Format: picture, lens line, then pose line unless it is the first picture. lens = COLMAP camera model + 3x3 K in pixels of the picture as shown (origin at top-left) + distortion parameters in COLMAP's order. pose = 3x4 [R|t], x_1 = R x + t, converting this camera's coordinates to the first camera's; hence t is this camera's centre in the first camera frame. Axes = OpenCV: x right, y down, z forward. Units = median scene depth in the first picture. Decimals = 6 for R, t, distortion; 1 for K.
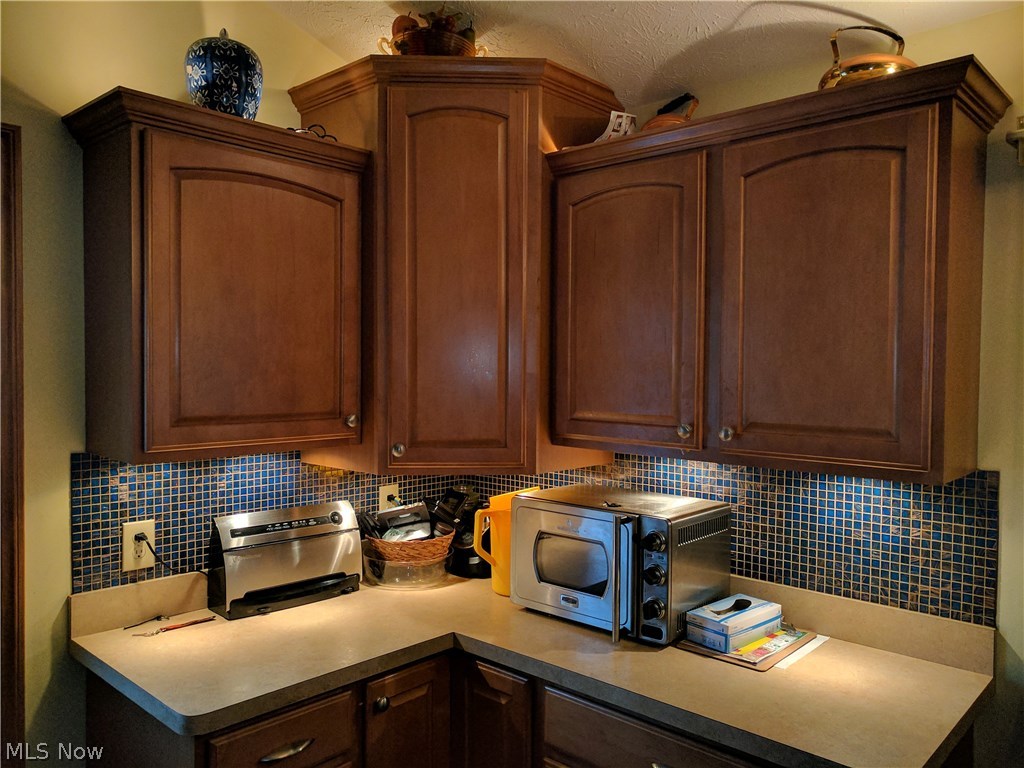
lens RADIAL K [[774.2, 0, 513.4], [0, 774.2, 390.5], [0, 0, 1]] dist [-0.000401, 0.022121]
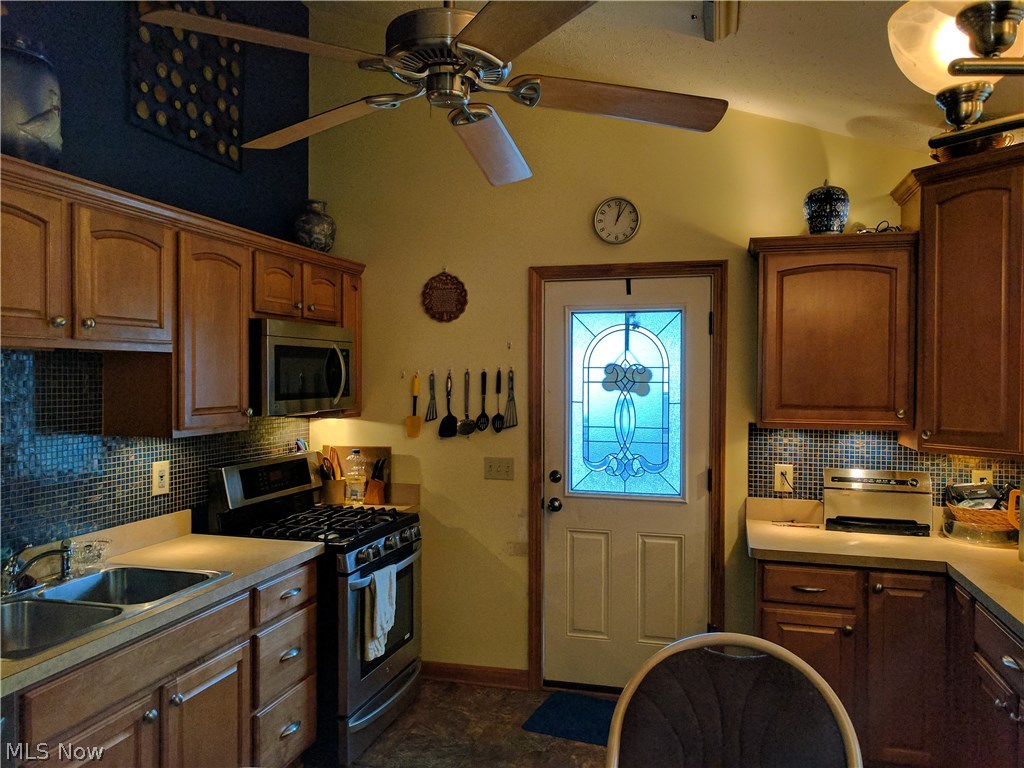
lens RADIAL K [[774.2, 0, 514.6], [0, 774.2, 386.9], [0, 0, 1]] dist [-0.000401, 0.022121]
pose [[0.461944, 0.008699, -0.886866, 0.817829], [-0.030175, 0.999527, -0.005913, 0.020637], [0.886396, 0.029493, 0.461988, -0.377691]]
